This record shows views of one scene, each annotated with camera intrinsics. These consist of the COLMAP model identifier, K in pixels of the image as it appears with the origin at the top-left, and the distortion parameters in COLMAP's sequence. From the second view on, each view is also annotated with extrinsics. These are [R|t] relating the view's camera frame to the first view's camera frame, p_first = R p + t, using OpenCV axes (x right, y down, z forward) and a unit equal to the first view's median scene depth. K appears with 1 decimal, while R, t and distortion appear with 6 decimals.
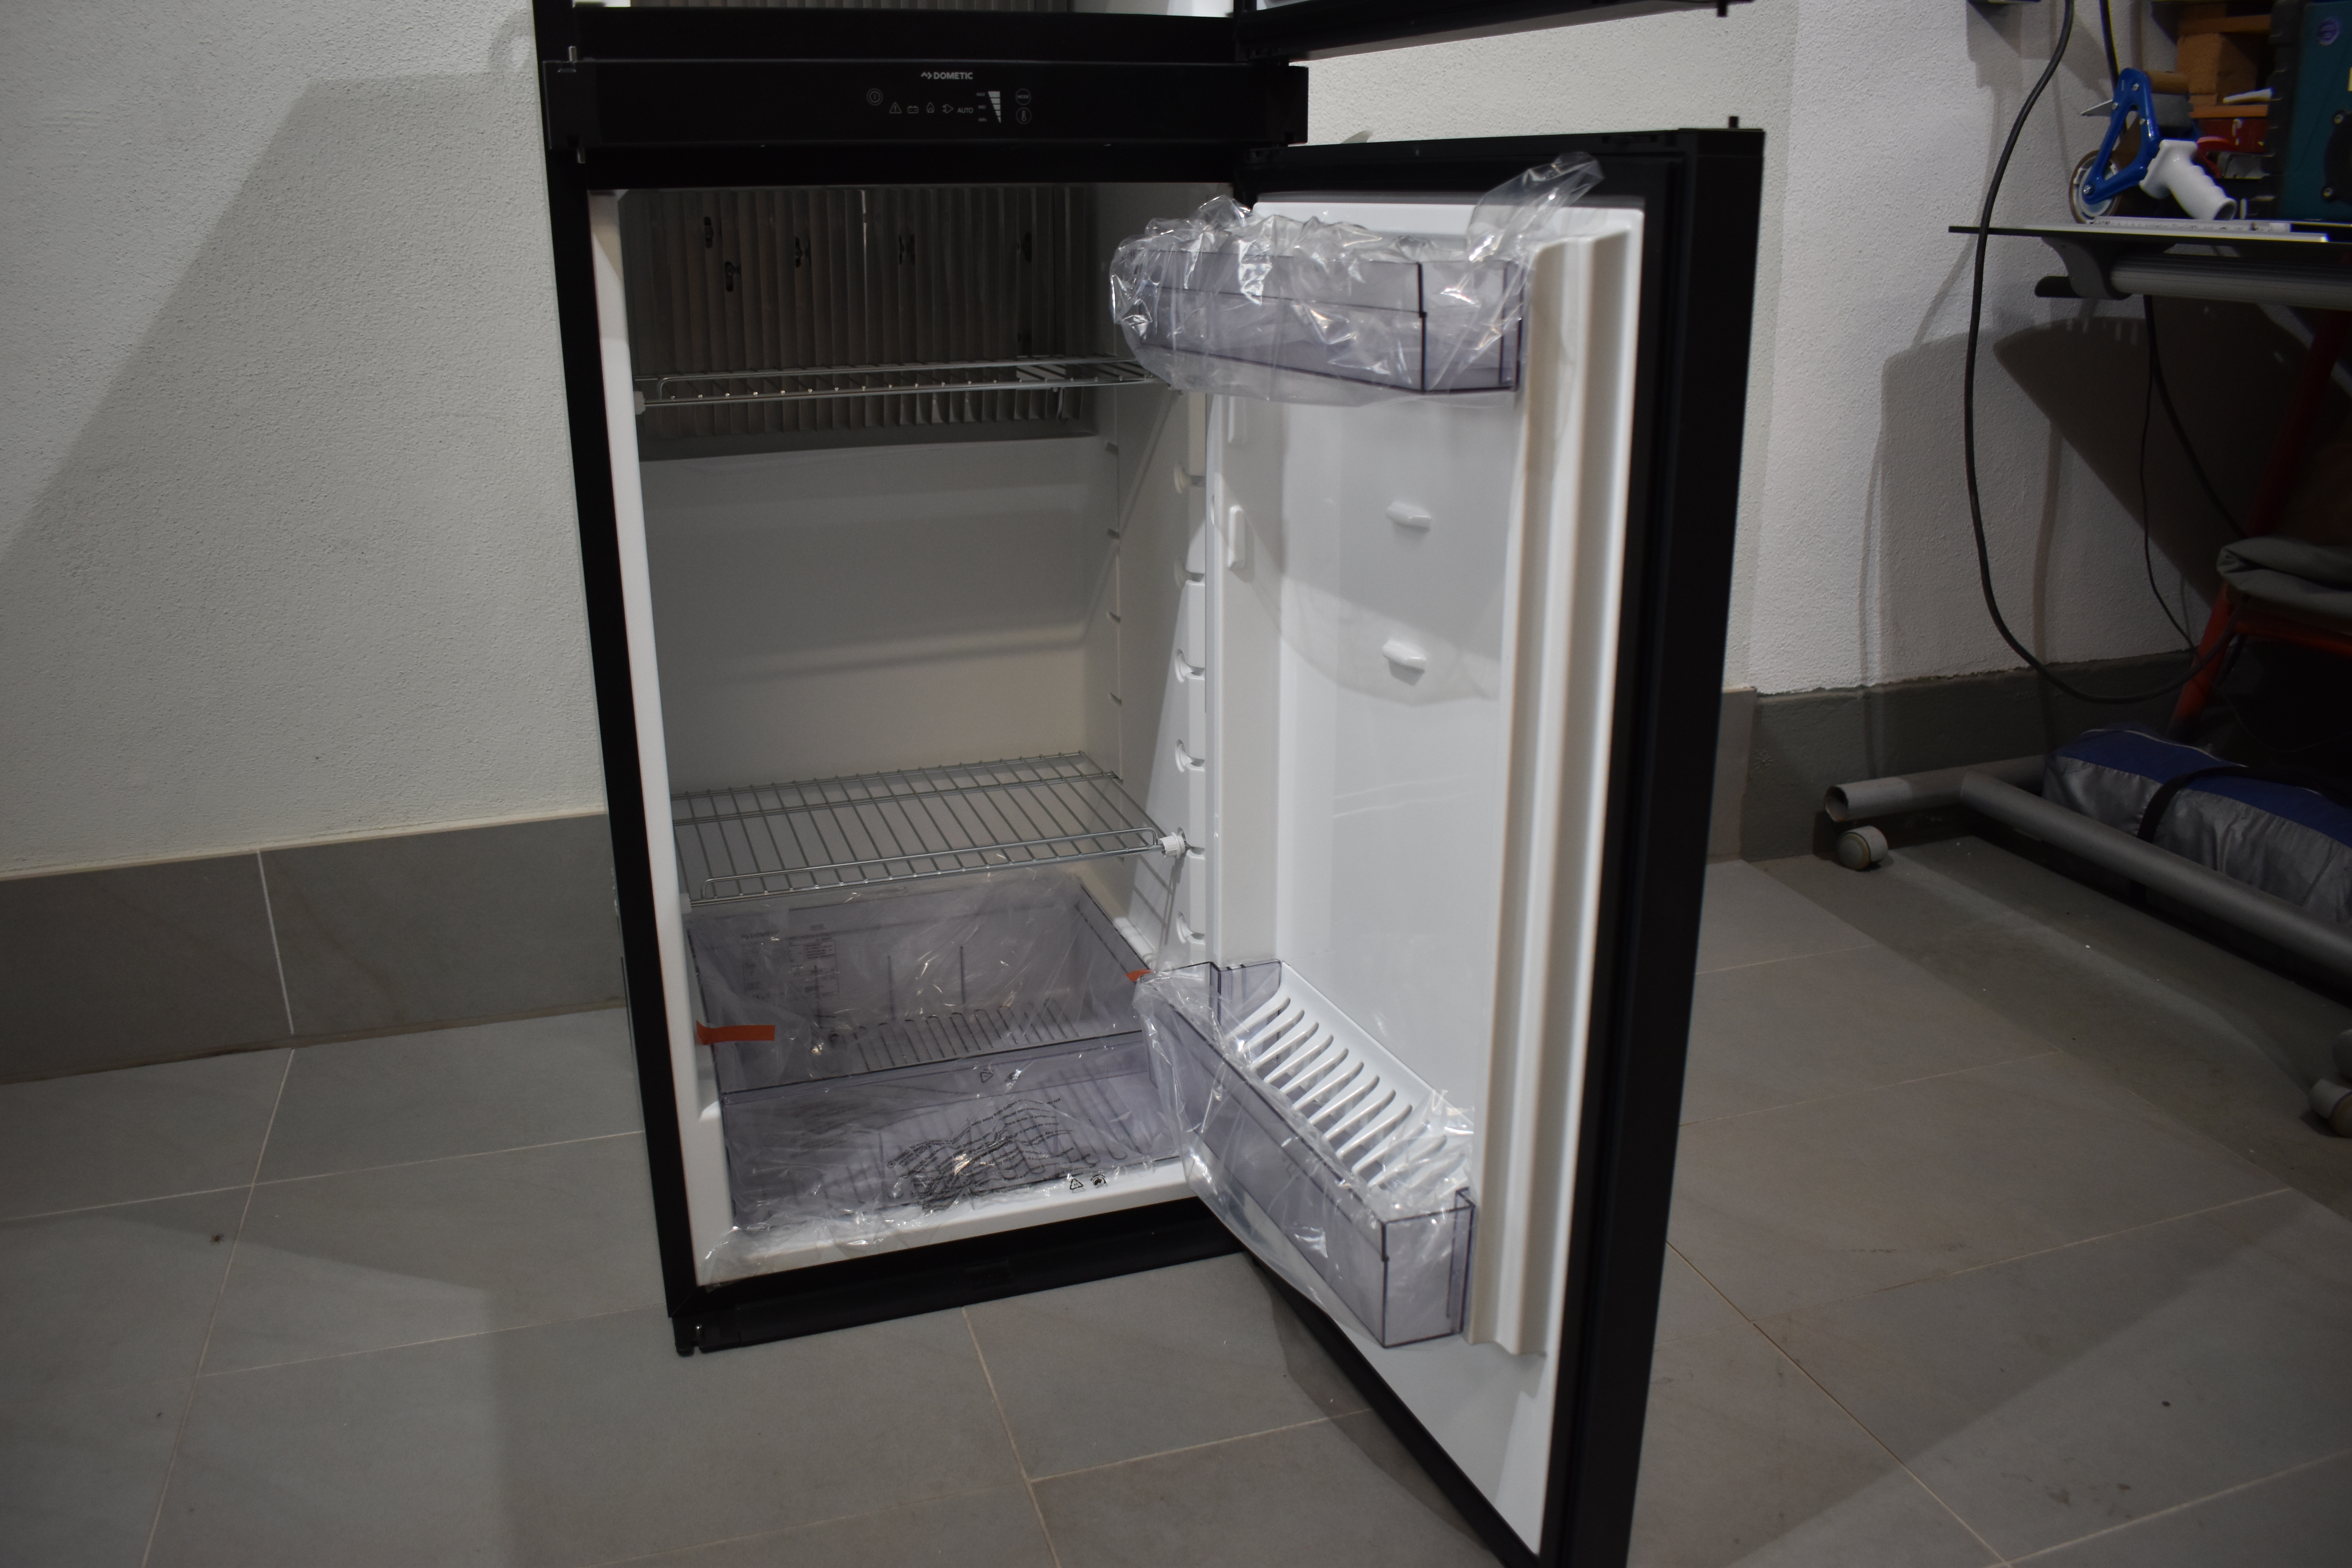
lens RADIAL K [[1781.7, 0, 1151.3], [0, 1781.7, 797.2], [0, 0, 1]] dist [-0.104032, 0.022145]
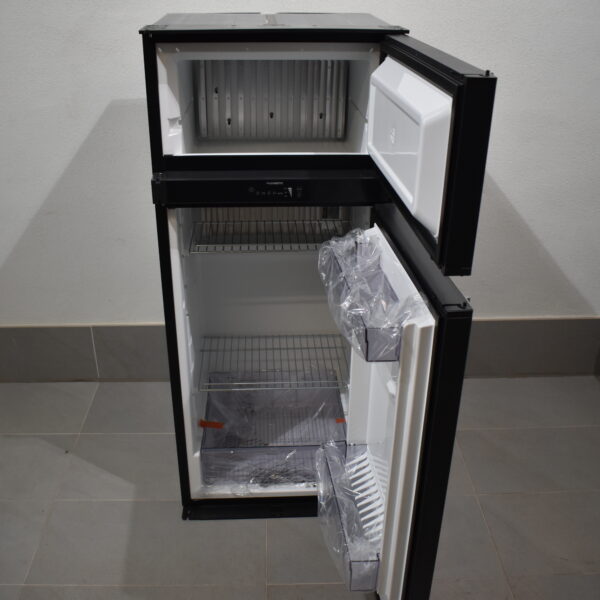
lens RADIAL K [[680.3, 0, 293.1], [0, 680.3, 300.7], [0, 0, 1]] dist [-0.097782, 0.000000]
pose [[0.962778, 0.134812, -0.234275, 0.165297], [-0.099329, 0.982559, 0.157202, -0.287332], [0.251381, -0.128080, 0.959376, -0.138046]]
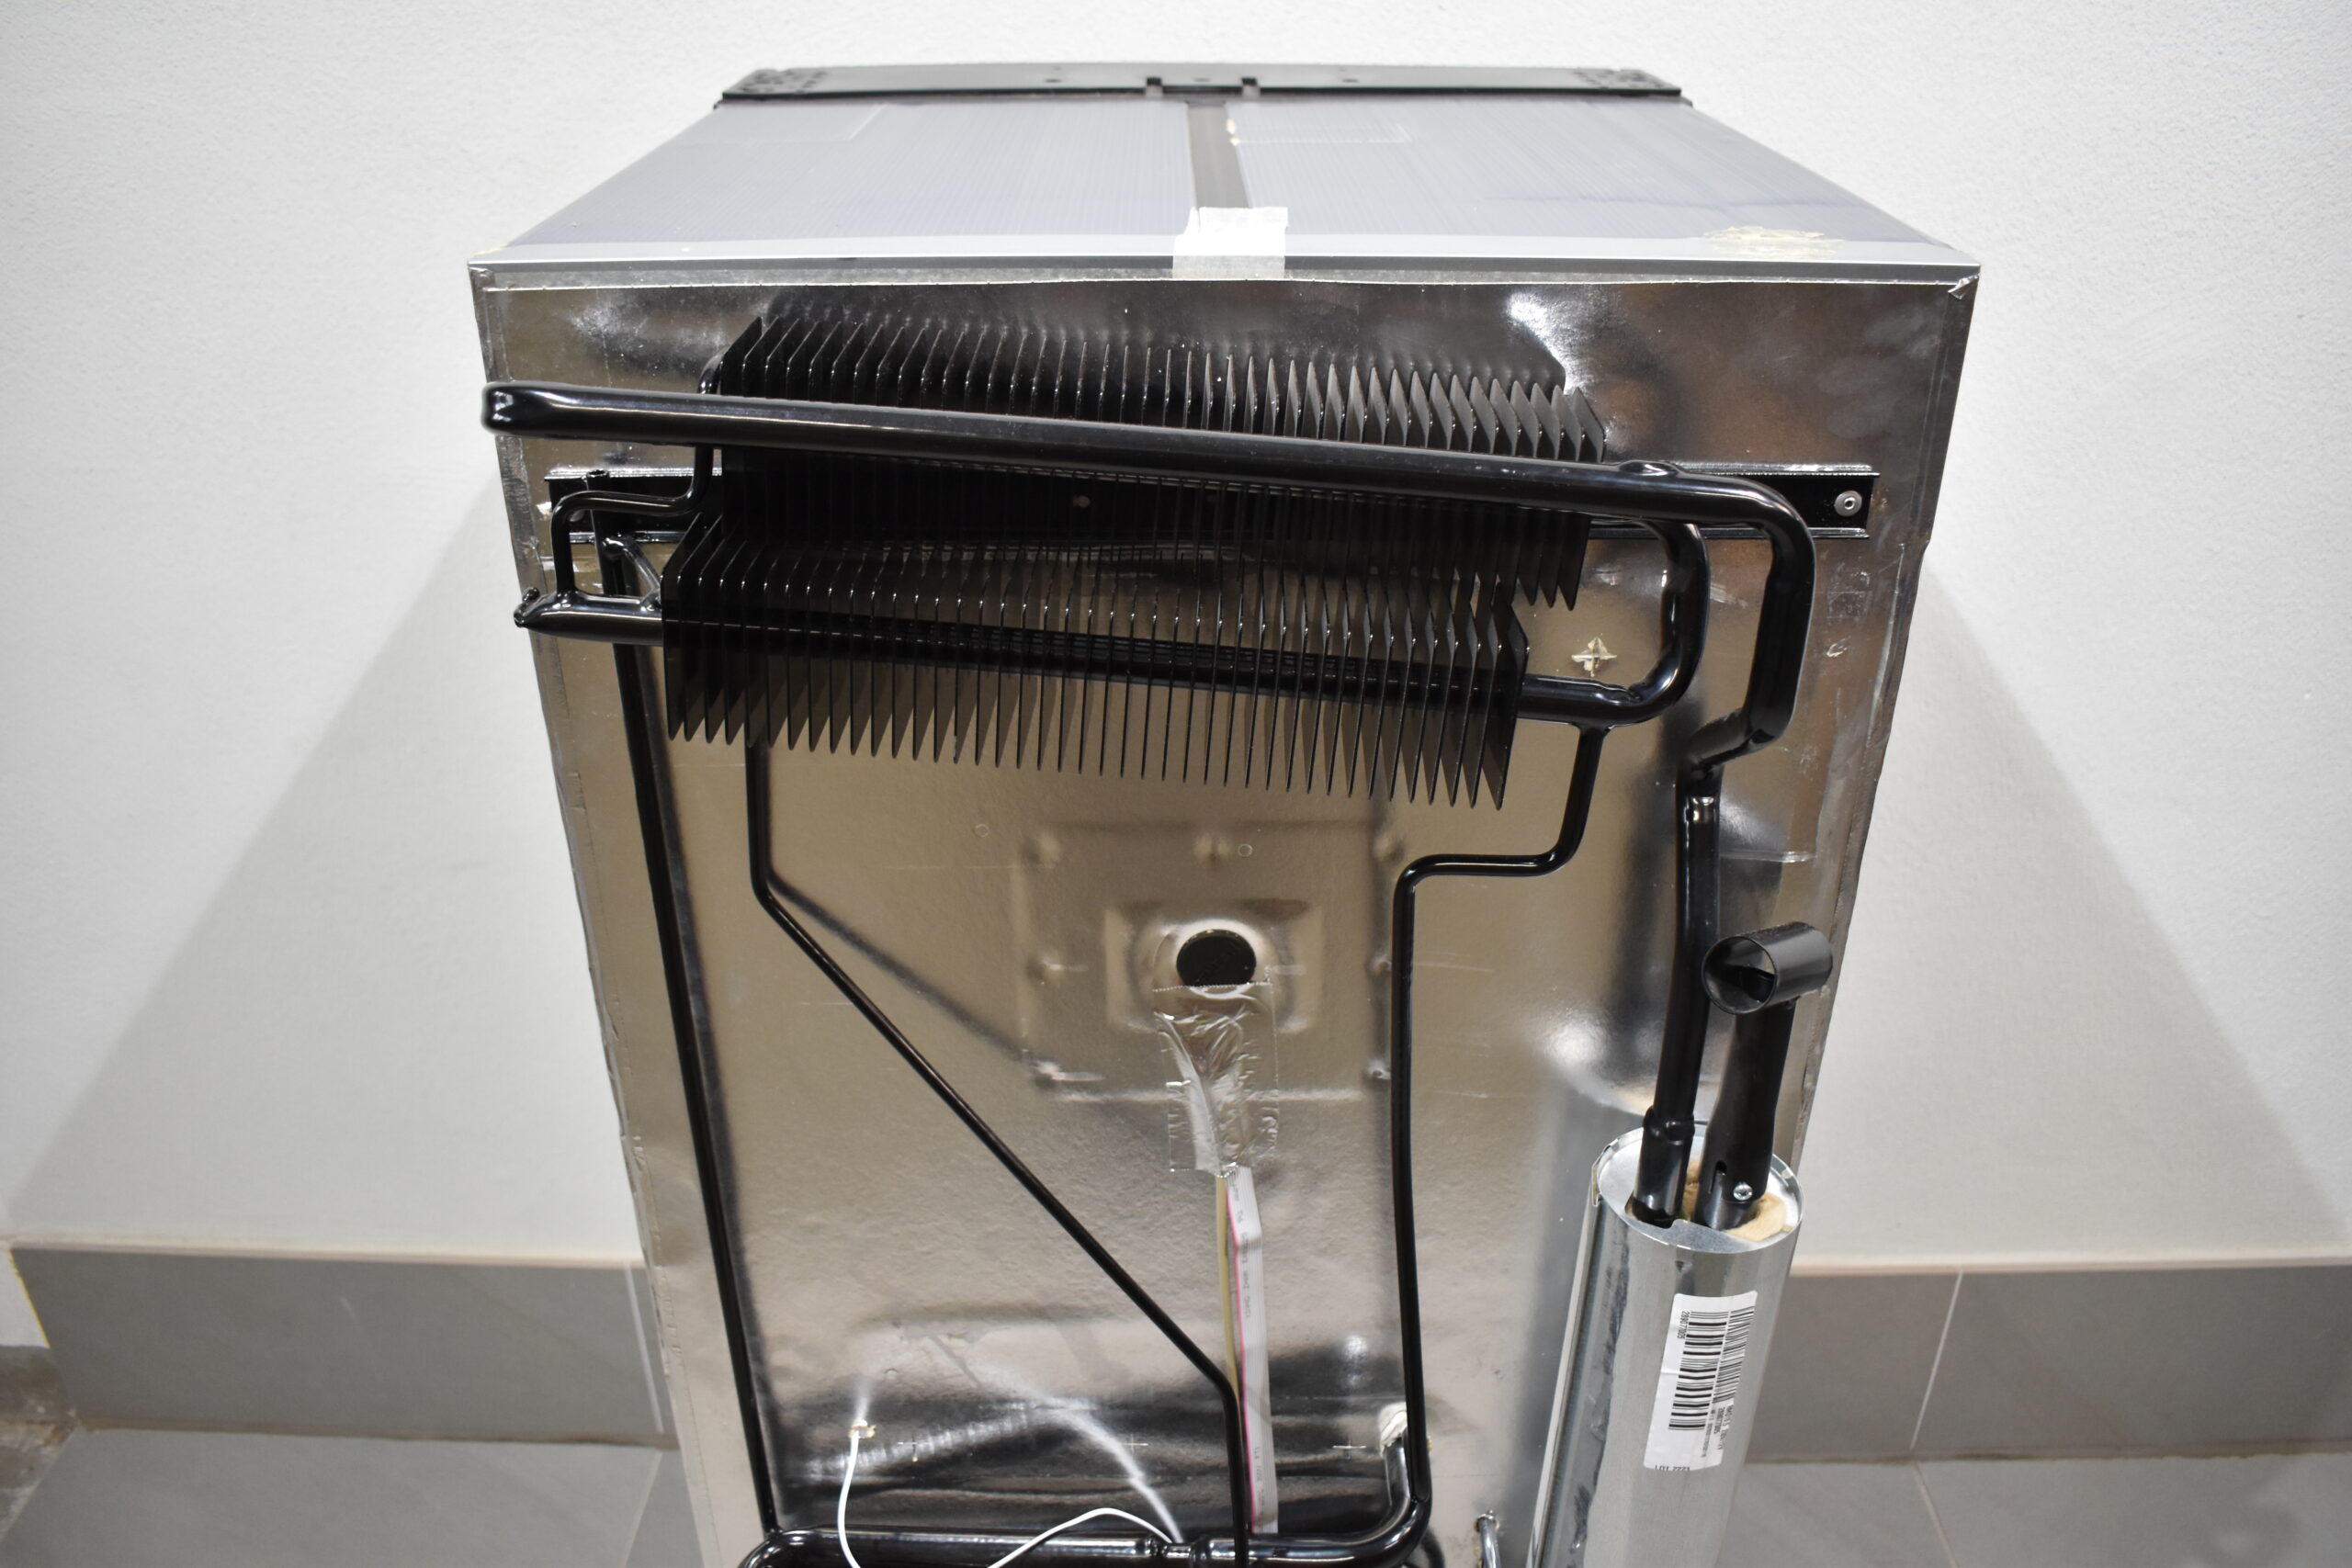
lens RADIAL K [[1781.5, 0, 1169.0], [0, 1781.5, 761.3], [0, 0, 1]] dist [-0.104032, 0.022145]
pose [[0.948450, 0.145425, -0.281591, -0.054943], [-0.107194, 0.983342, 0.146790, -0.421872], [0.298247, -0.109039, 0.948240, 0.315215]]
